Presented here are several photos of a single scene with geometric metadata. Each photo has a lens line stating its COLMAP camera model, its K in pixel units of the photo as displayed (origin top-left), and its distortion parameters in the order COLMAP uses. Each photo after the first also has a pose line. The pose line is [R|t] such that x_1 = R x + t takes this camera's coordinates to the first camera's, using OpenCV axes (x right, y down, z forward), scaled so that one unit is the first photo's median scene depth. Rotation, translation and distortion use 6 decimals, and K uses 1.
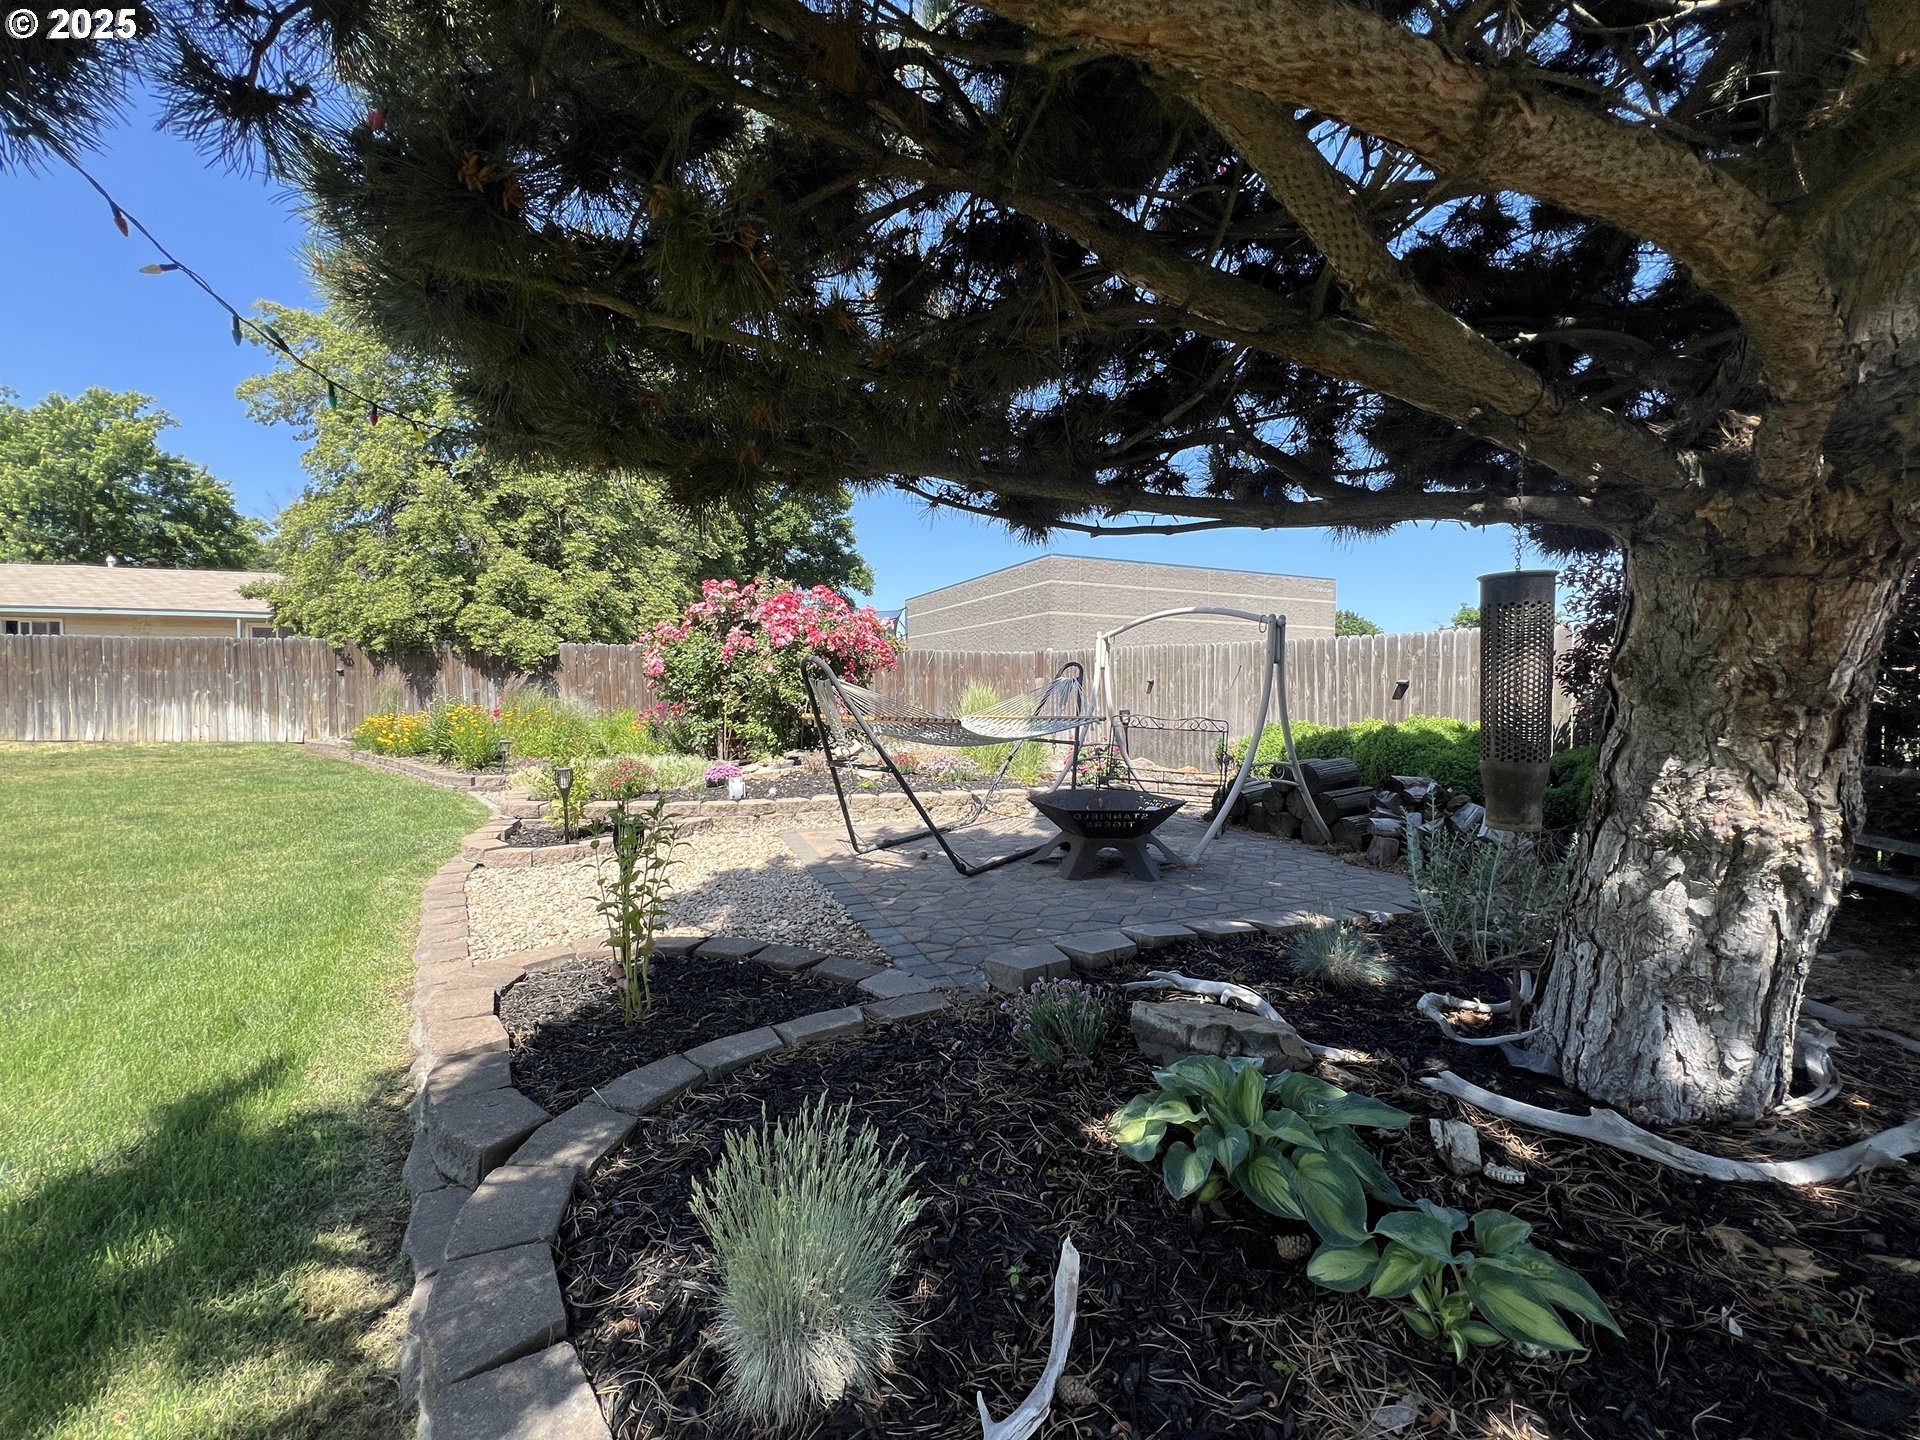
lens RADIAL K [[771.9, 0, 957.9], [0, 771.9, 711.7], [0, 0, 1]] dist [-0.003851, 0.001044]
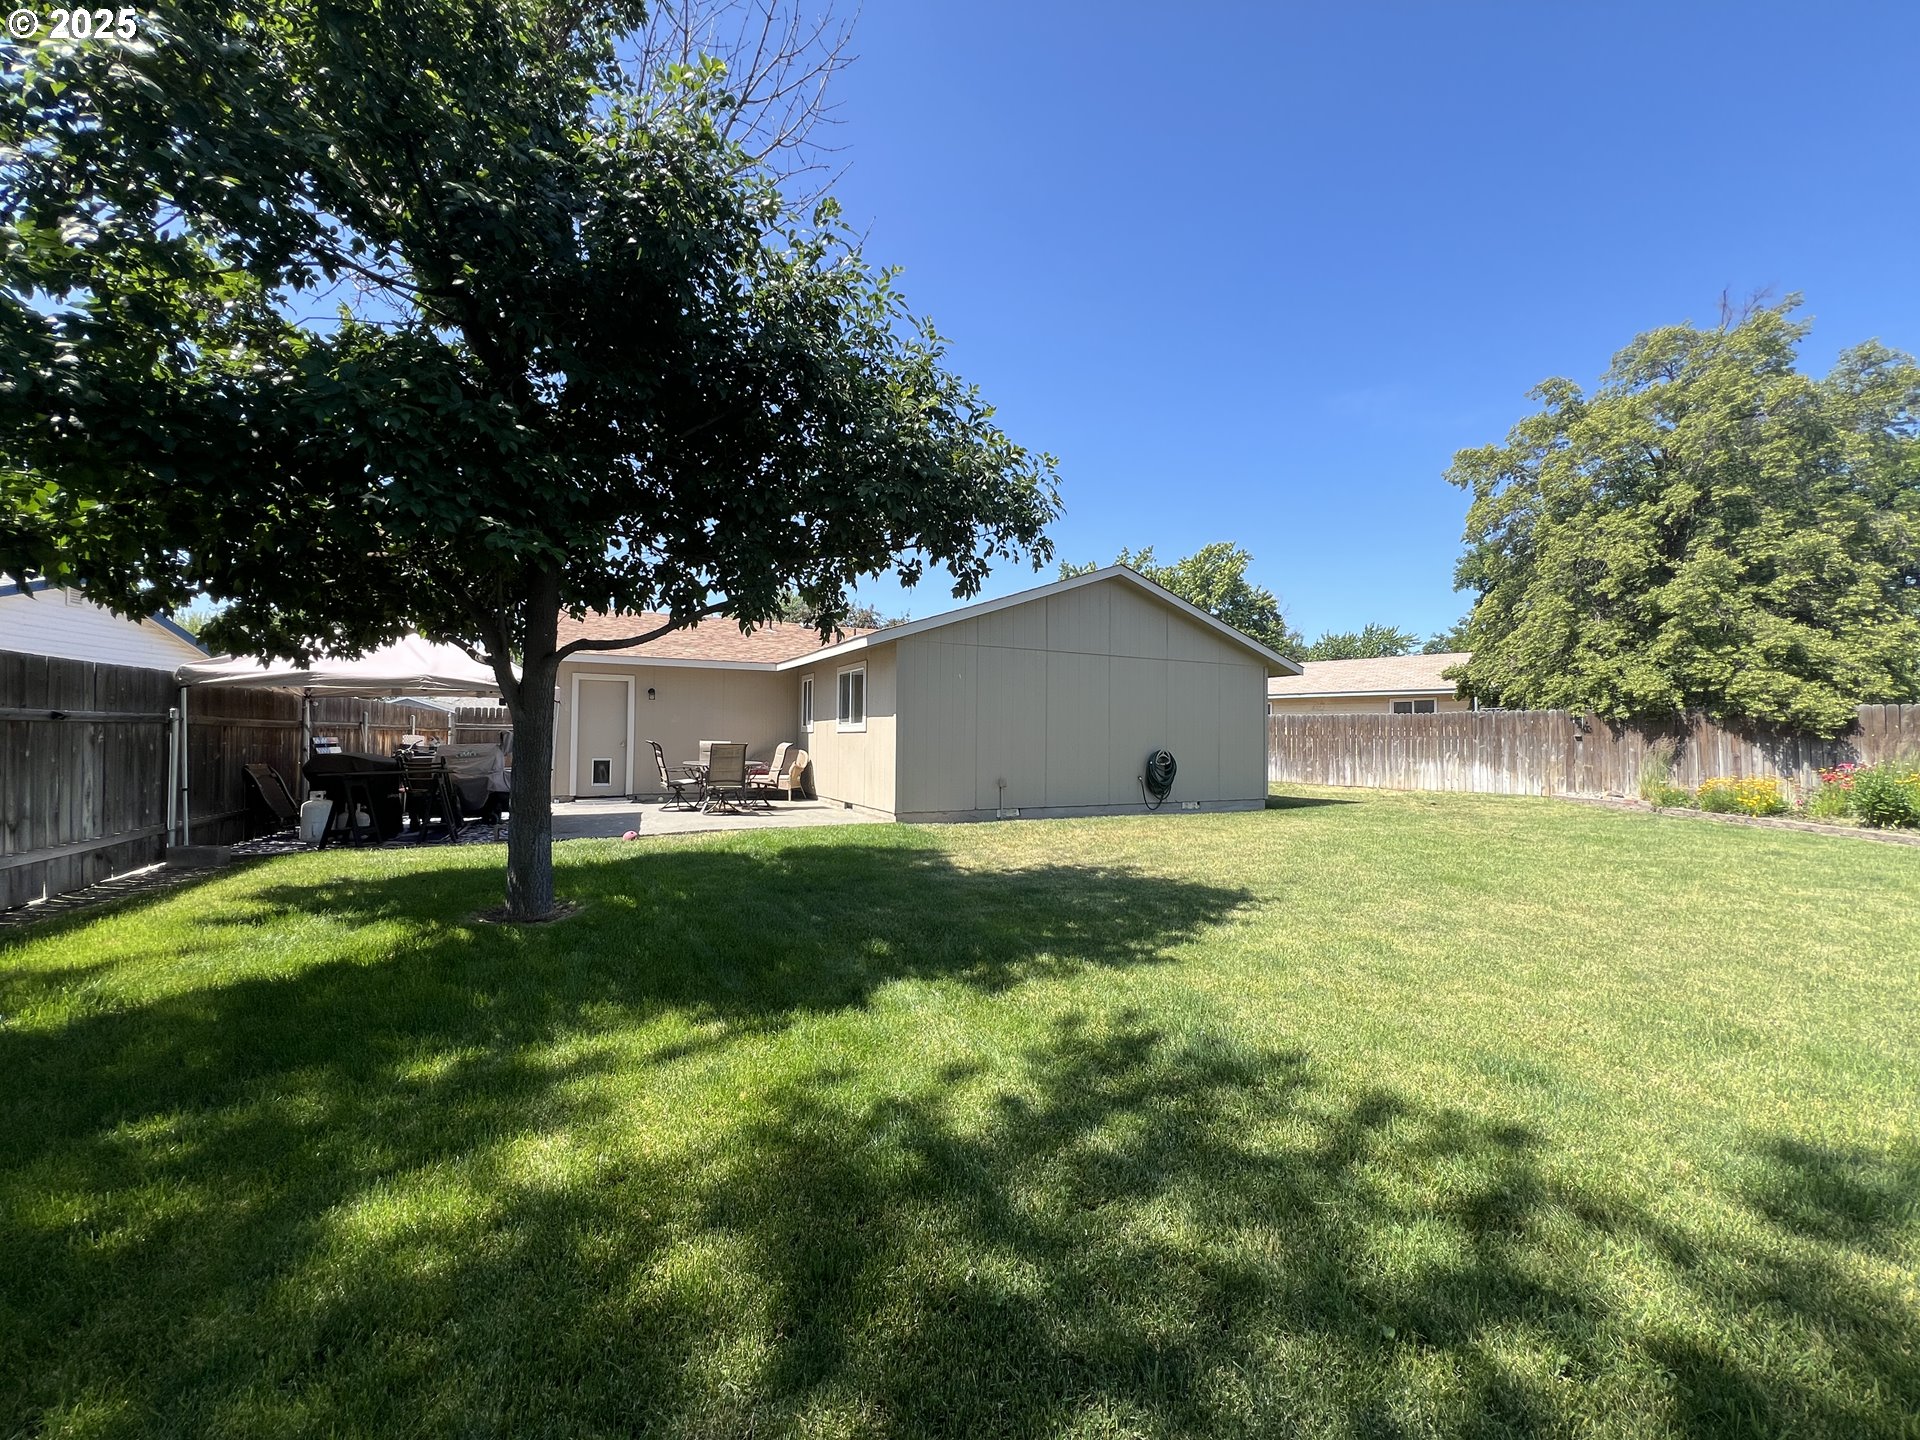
lens RADIAL K [[771.9, 0, 961.8], [0, 771.9, 717.5], [0, 0, 1]] dist [-0.003851, 0.001044]
pose [[0.584627, -0.025199, -0.810911, -0.399748], [-0.019203, 0.998808, -0.044882, -0.011450], [0.811075, 0.041812, 0.583446, -0.442736]]
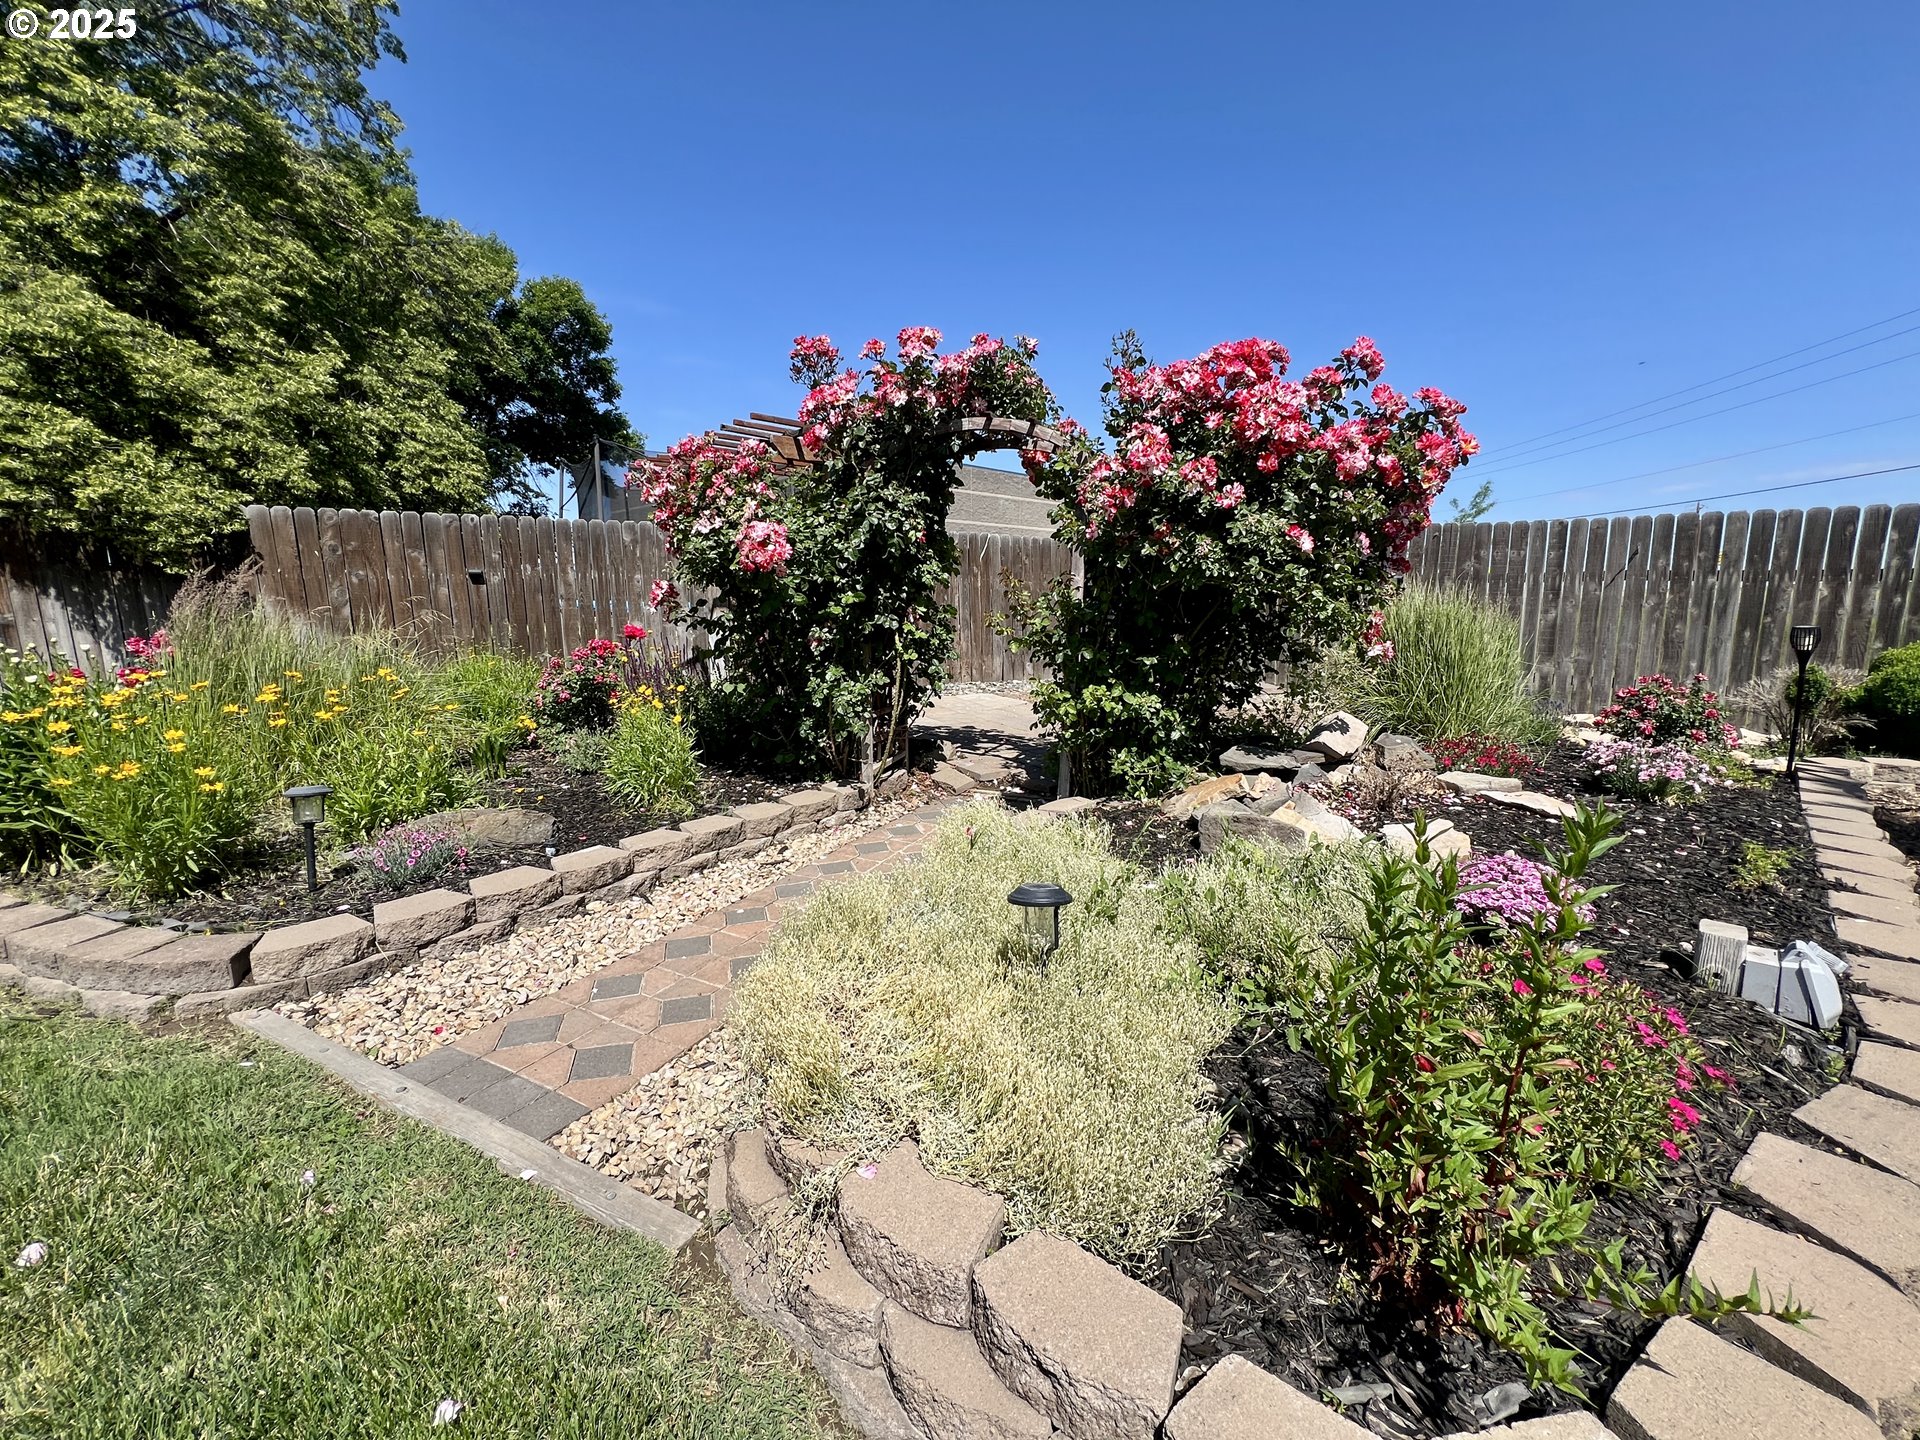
lens RADIAL K [[771.9, 0, 963.6], [0, 771.9, 731.0], [0, 0, 1]] dist [-0.003851, 0.001044]
pose [[0.927157, -0.077074, 0.366660, -0.308556], [0.023699, 0.988717, 0.147908, -0.016089], [-0.373923, -0.128444, 0.918522, 0.423239]]
